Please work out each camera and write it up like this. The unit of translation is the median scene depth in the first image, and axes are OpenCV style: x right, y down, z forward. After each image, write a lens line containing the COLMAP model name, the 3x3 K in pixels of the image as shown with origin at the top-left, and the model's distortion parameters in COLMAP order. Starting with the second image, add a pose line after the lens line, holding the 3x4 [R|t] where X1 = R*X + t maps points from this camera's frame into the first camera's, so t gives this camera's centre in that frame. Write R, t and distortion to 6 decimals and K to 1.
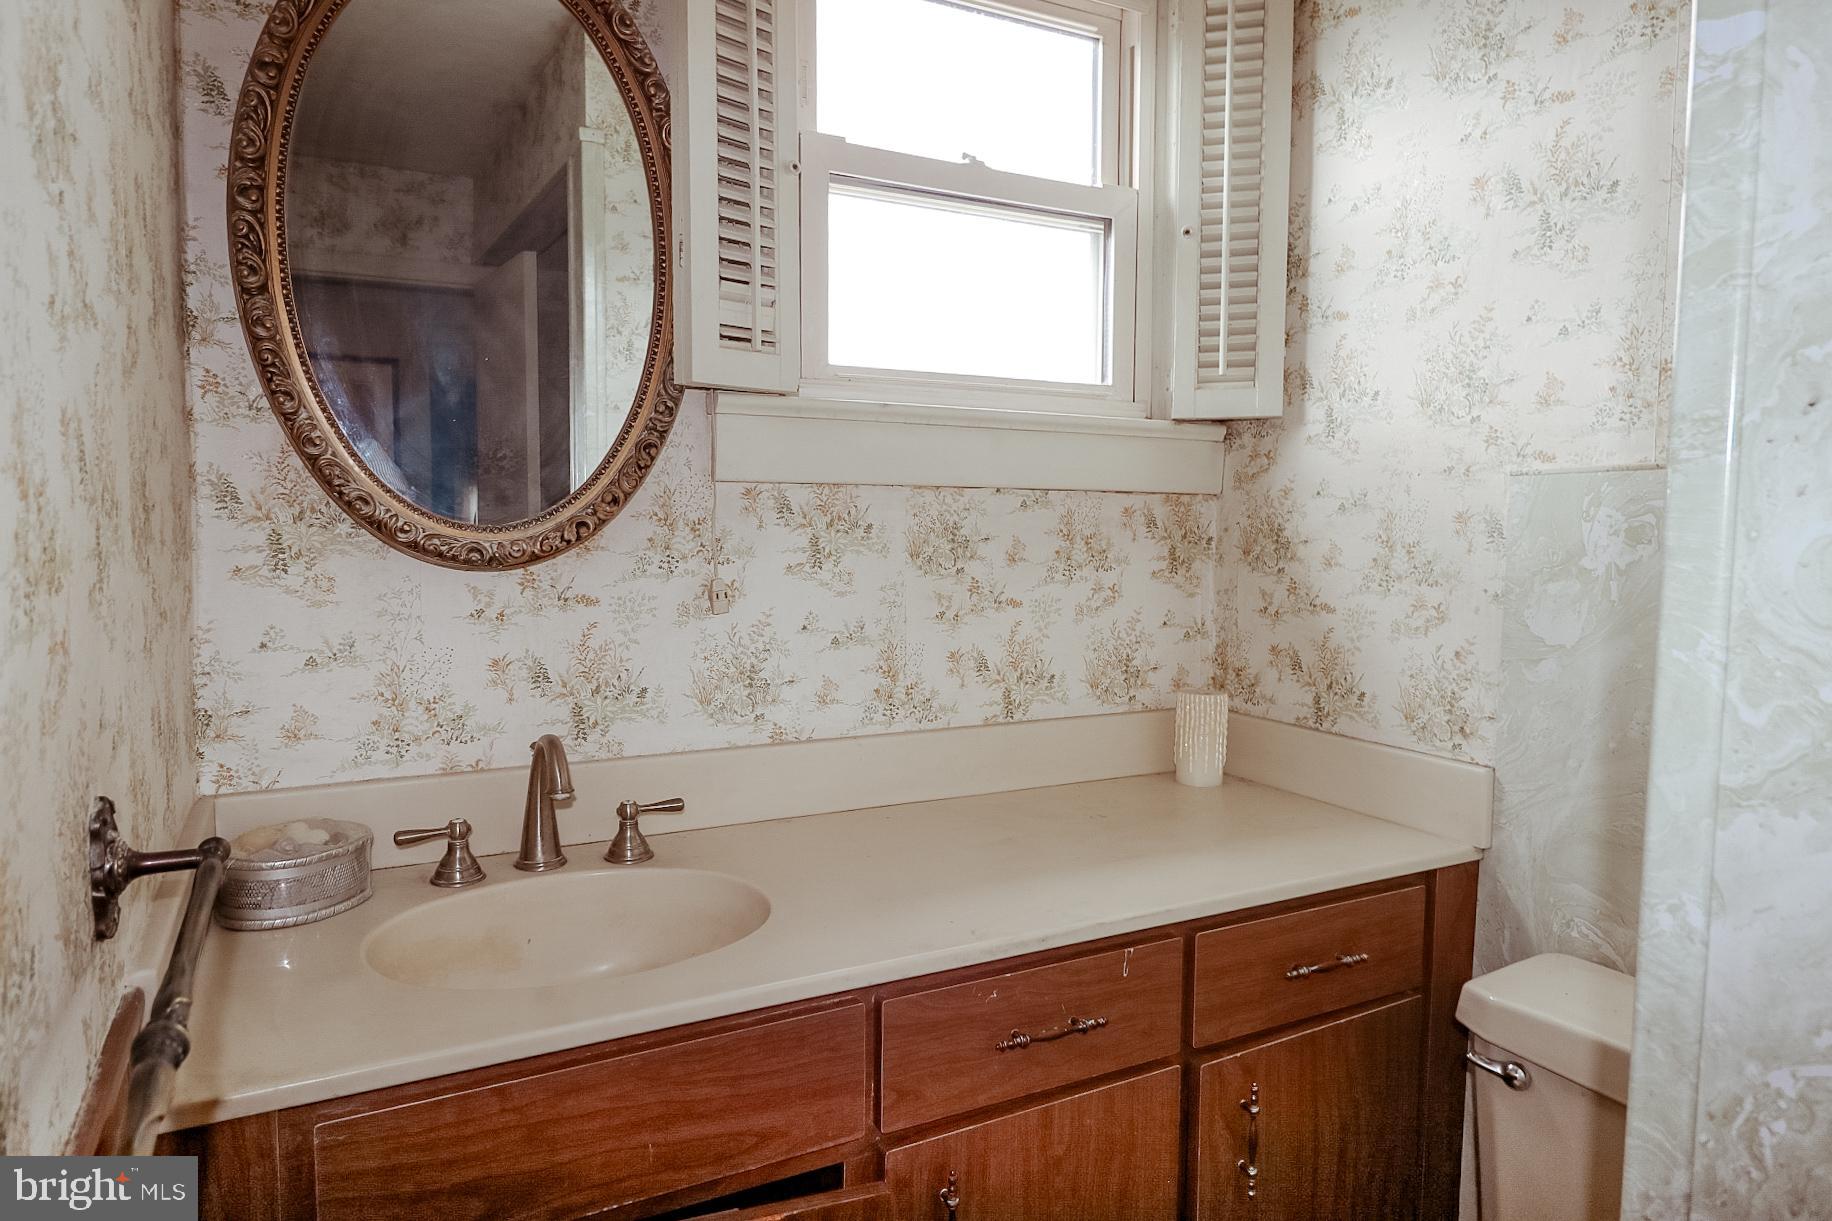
lens RADIAL K [[1113.9, 0, 915.4], [0, 1113.9, 615.1], [0, 0, 1]] dist [-0.001395, -0.003343]
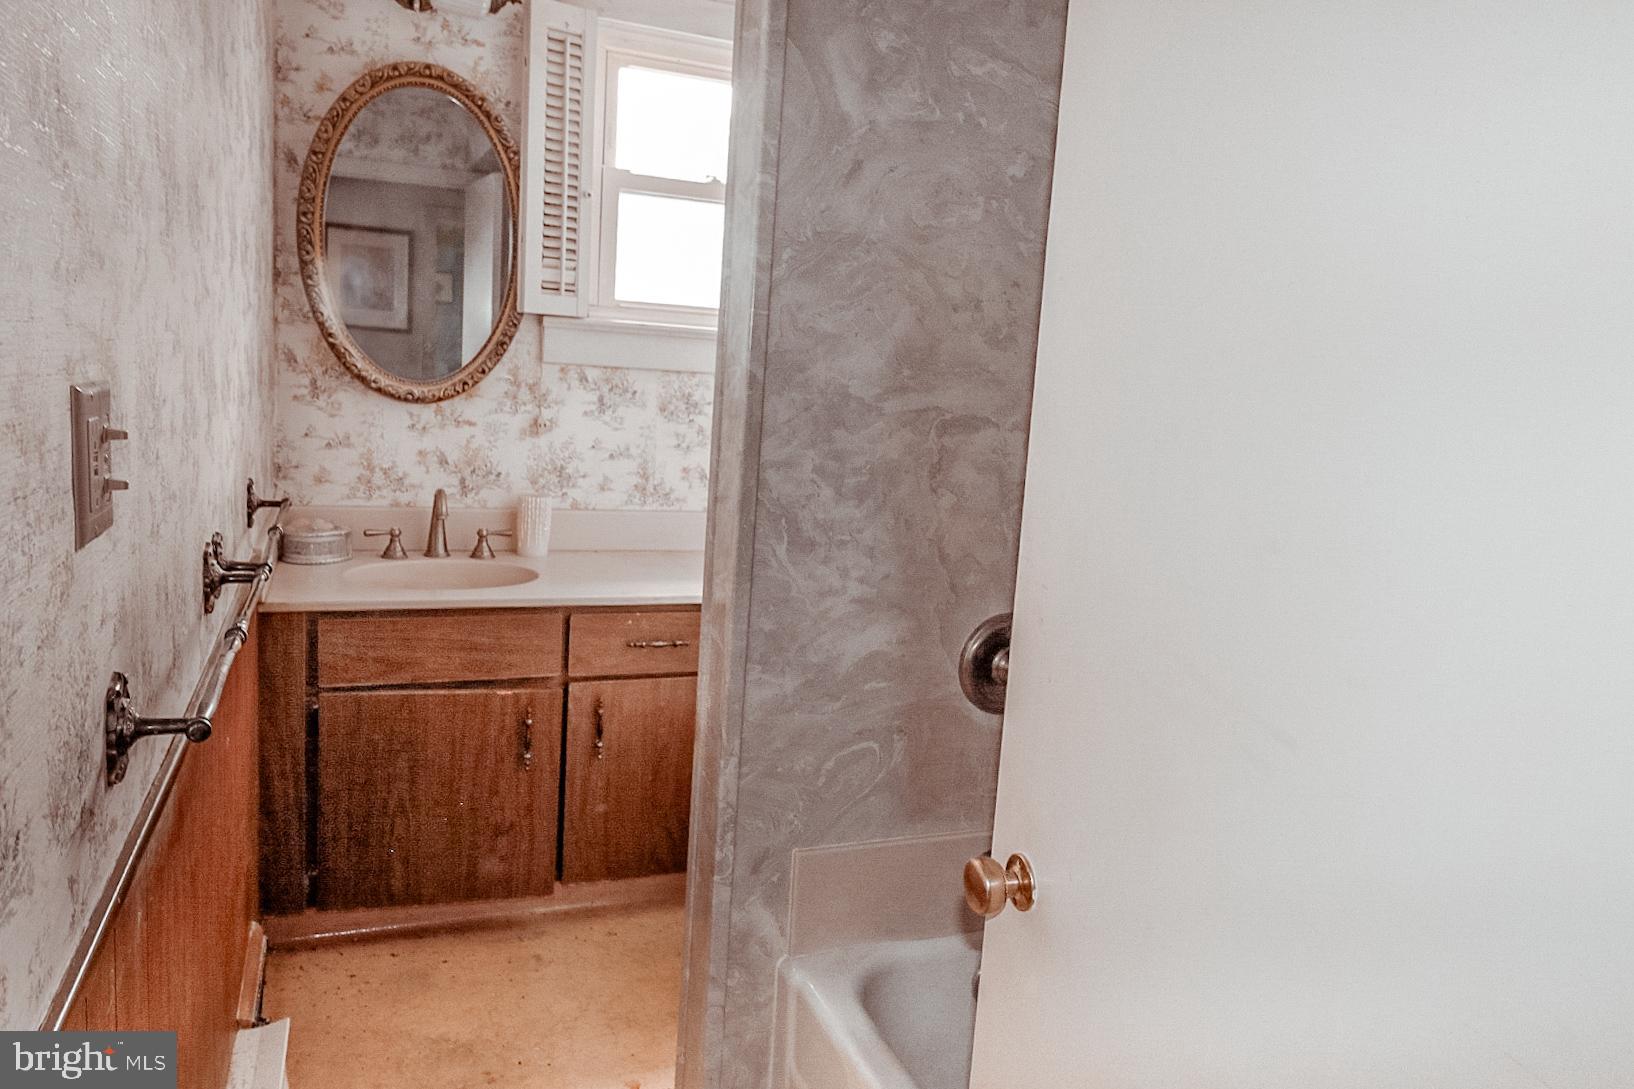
lens RADIAL K [[1043.1, 0, 796.3], [0, 1043.1, 538.0], [0, 0, 1]] dist [-0.000839, -0.001221]
pose [[0.993184, 0.076401, -0.088022, 0.447838], [-0.069635, 0.994555, 0.077539, 0.005322], [0.093467, -0.070881, 0.993096, -0.758448]]
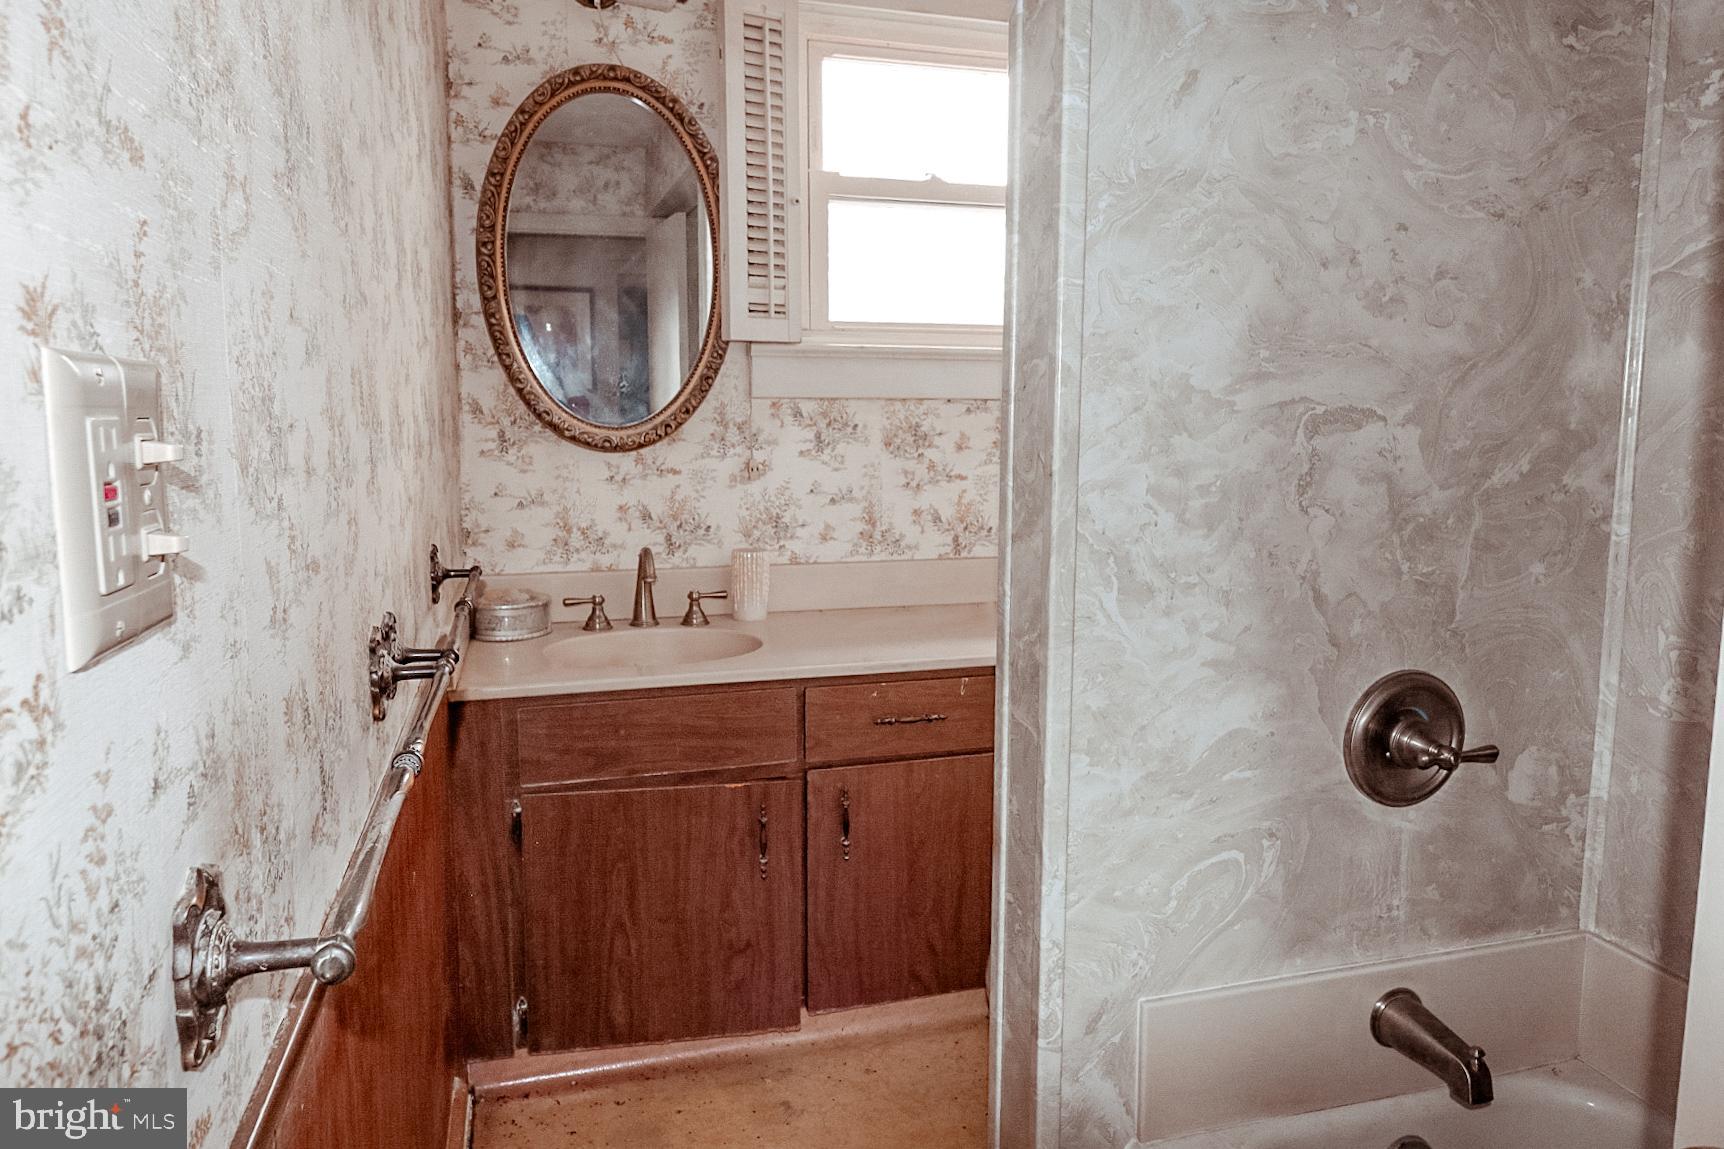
lens RADIAL K [[1060.1, 0, 866.5], [0, 1060.1, 558.3], [0, 0, 1]] dist [0.002296, -0.001217]
pose [[0.980643, 0.023046, -0.194446, 0.311312], [-0.012750, 0.998458, 0.054037, 0.028504], [0.195391, -0.050511, 0.979424, -0.523766]]
